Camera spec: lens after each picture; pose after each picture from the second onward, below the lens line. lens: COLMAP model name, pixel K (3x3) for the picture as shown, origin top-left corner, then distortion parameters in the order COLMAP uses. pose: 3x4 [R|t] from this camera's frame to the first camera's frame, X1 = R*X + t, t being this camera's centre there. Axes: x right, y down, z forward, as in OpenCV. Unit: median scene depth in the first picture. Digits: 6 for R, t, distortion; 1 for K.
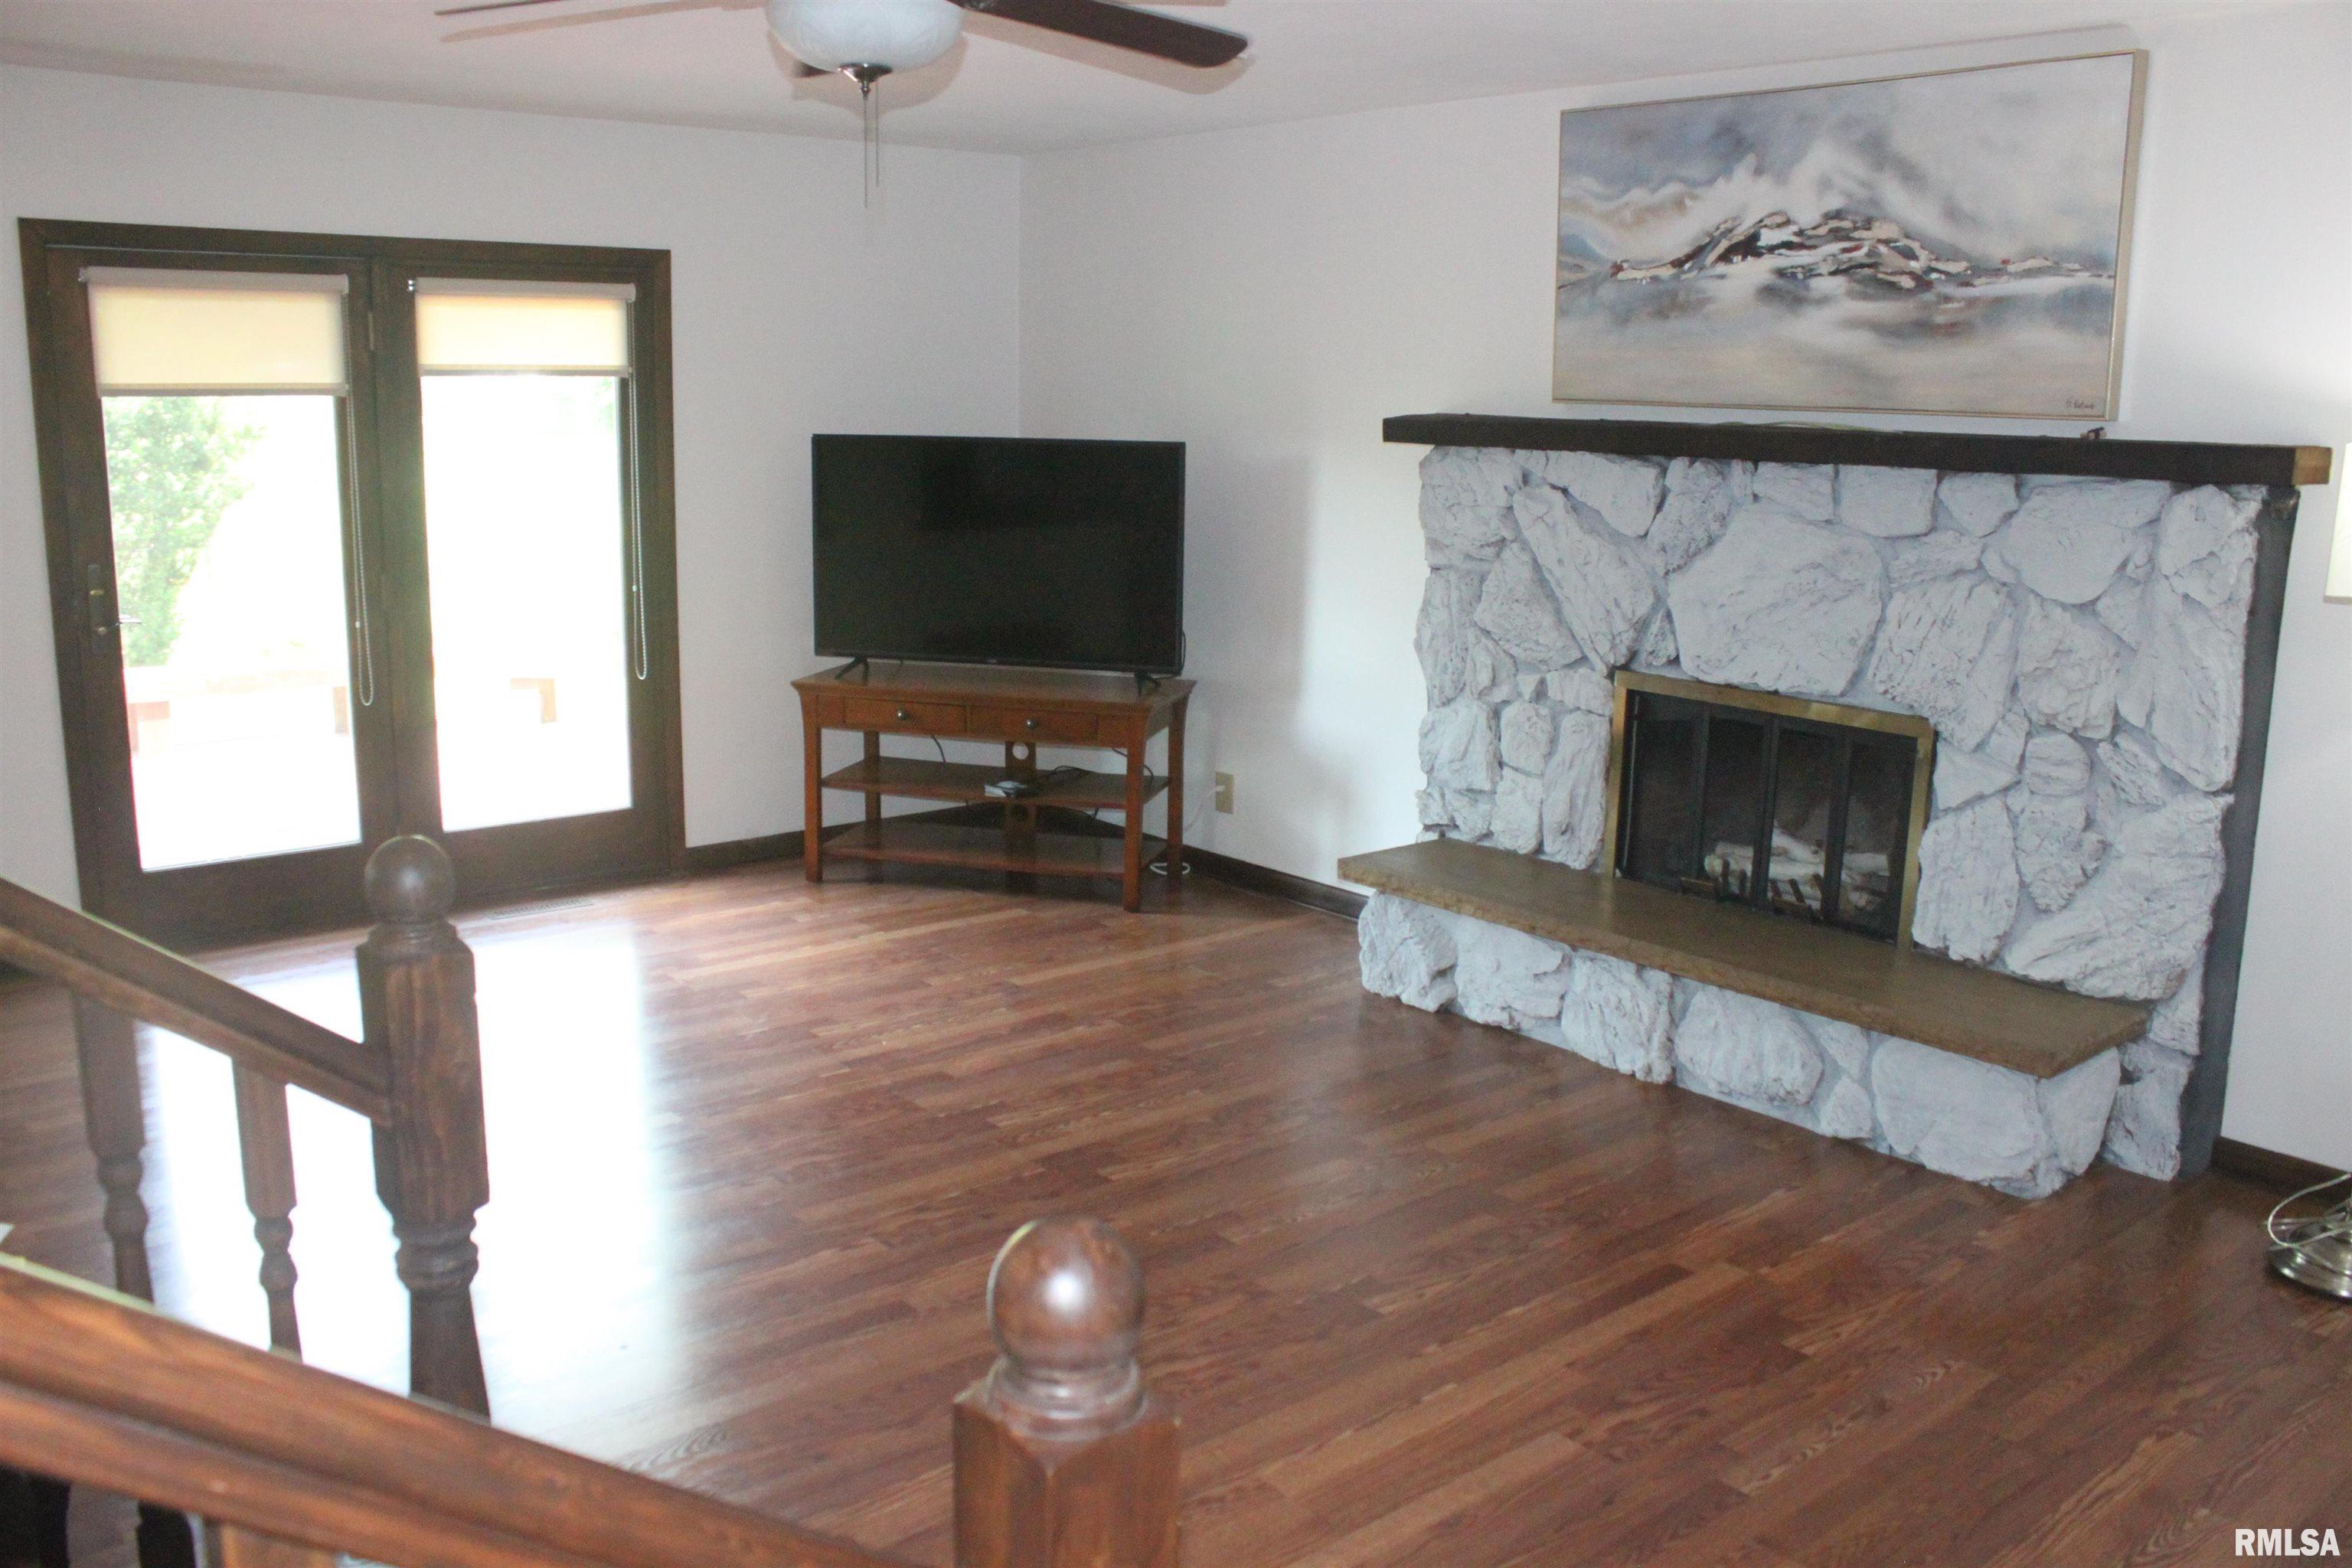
lens RADIAL K [[1940.7, 0, 1176.0], [0, 1940.7, 784.0], [0, 0, 1]] dist [-0.176000, 0.157049]
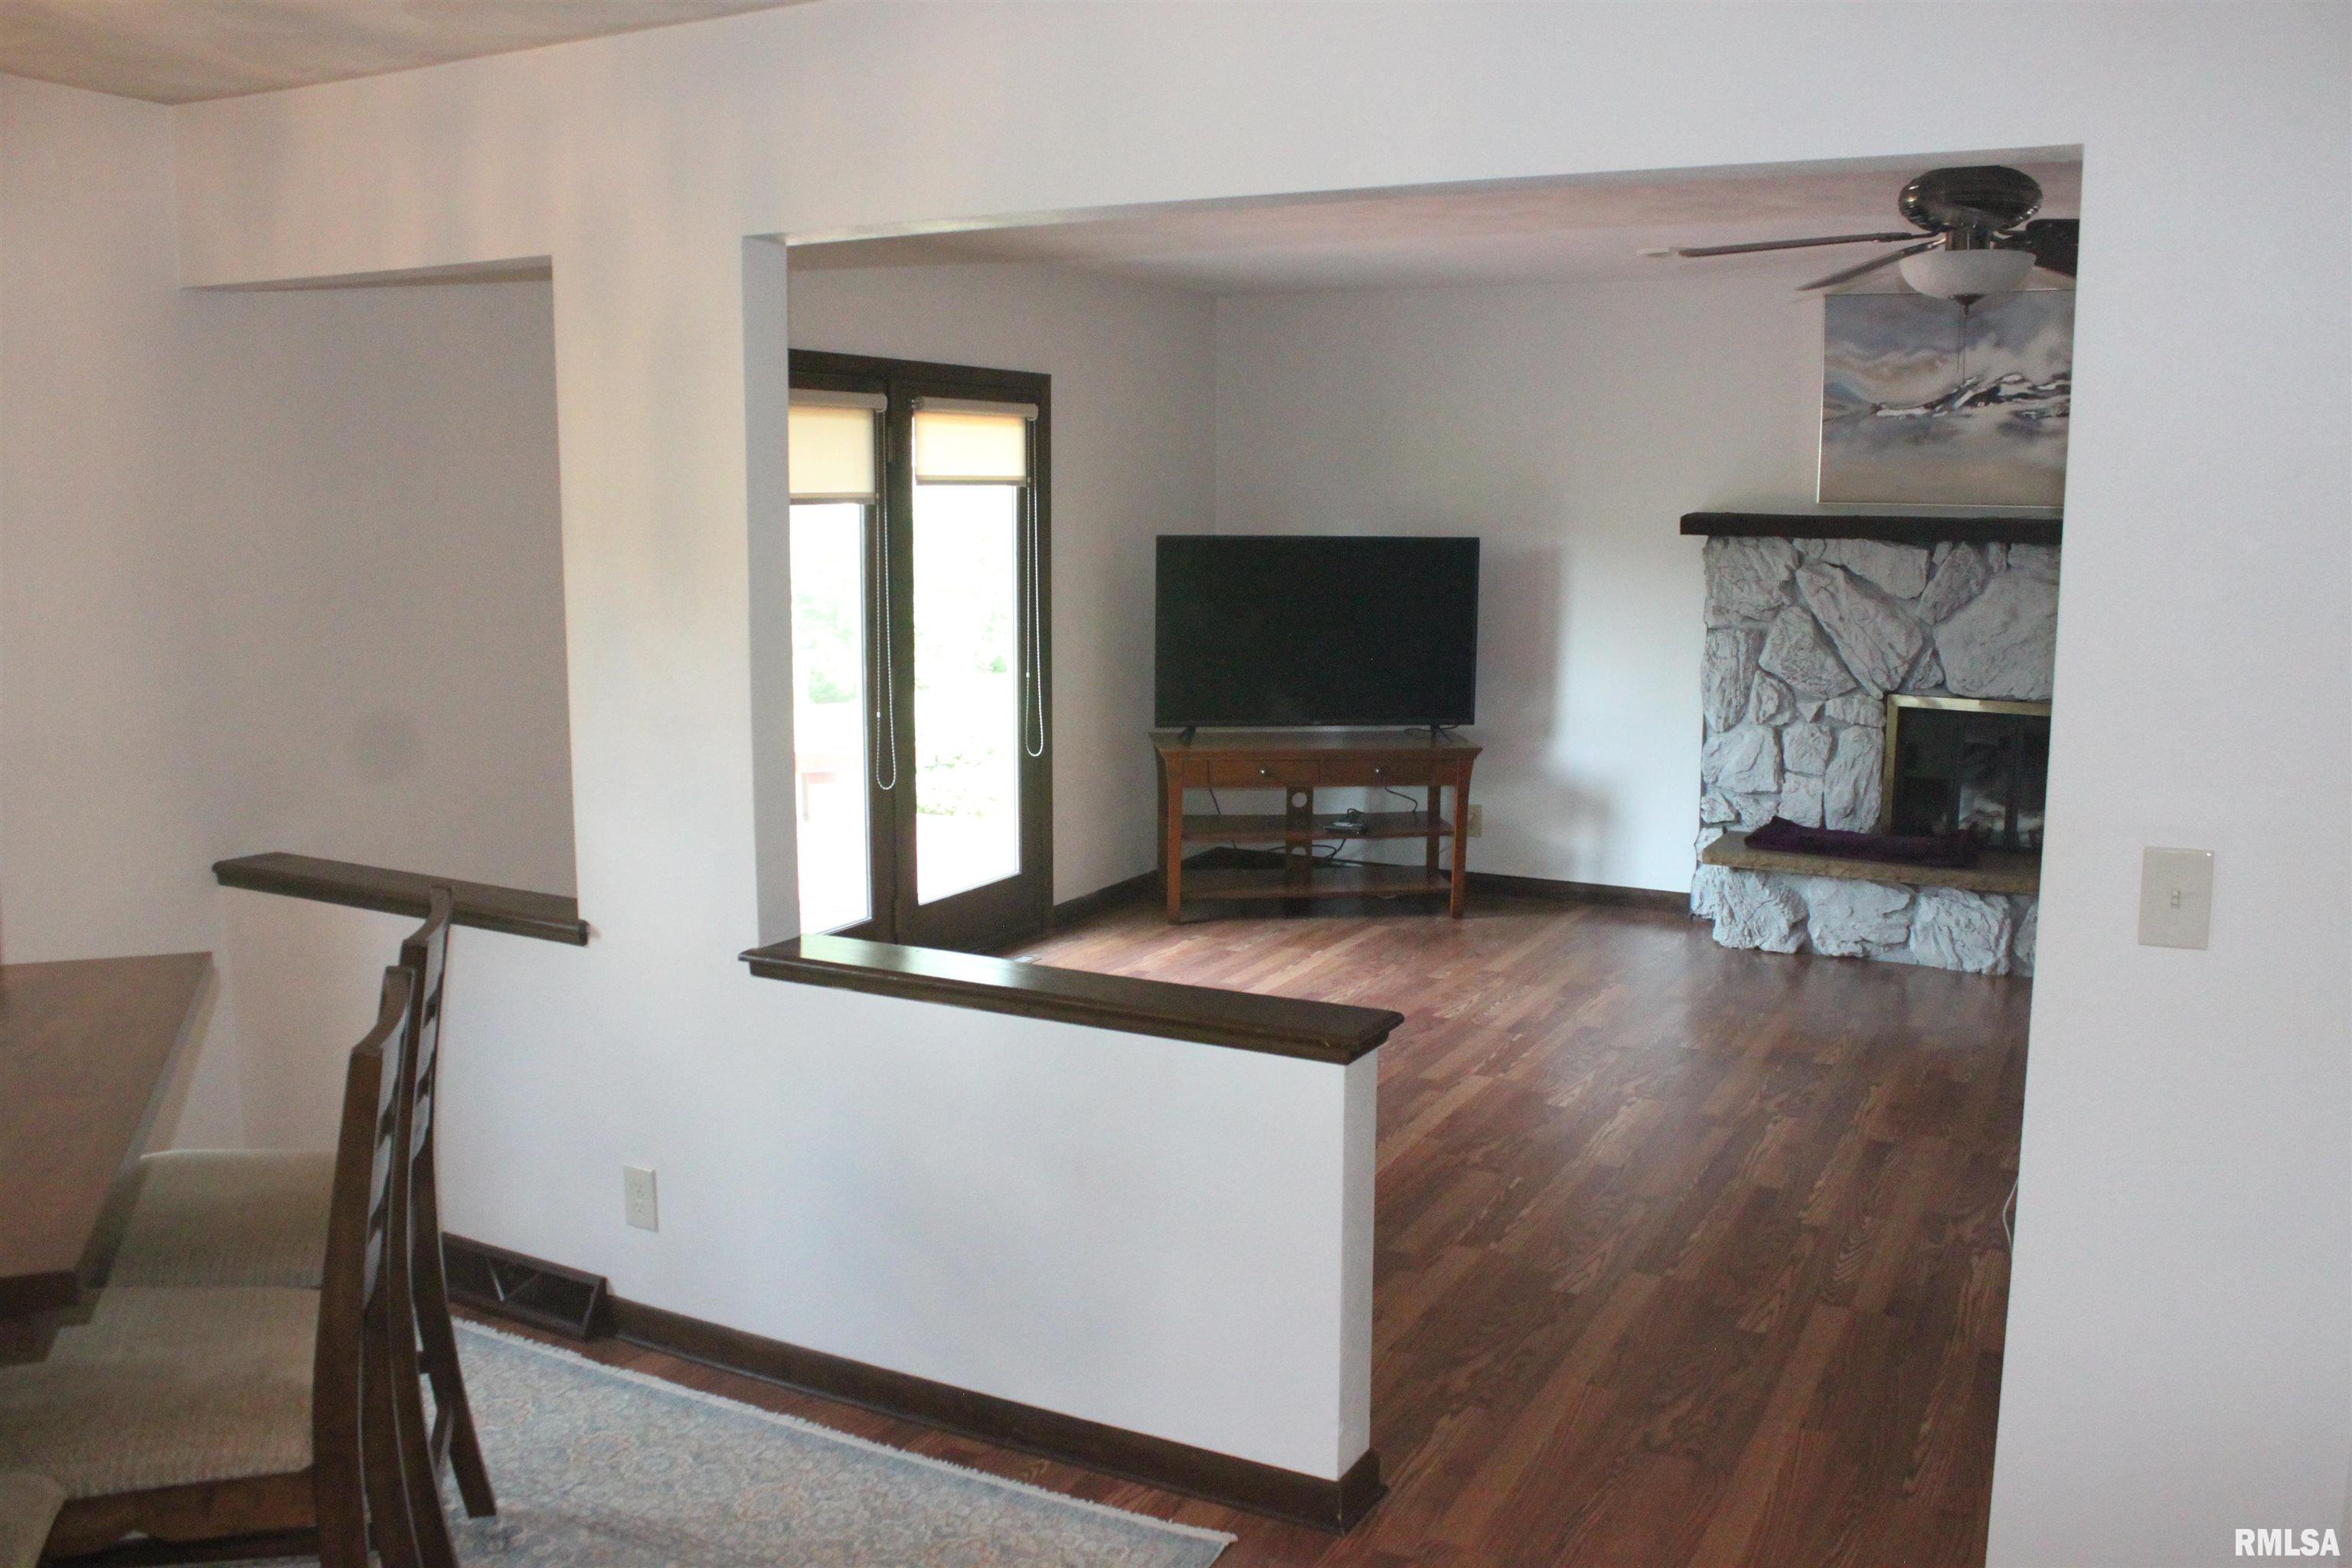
lens RADIAL K [[1940.7, 0, 1176.0], [0, 1940.7, 784.0], [0, 0, 1]] dist [-0.176000, 0.157049]
pose [[0.932314, -0.068286, 0.355144, -0.746870], [0.084273, 0.995999, -0.029724, 0.003068], [-0.351693, 0.057642, 0.934339, -0.103332]]
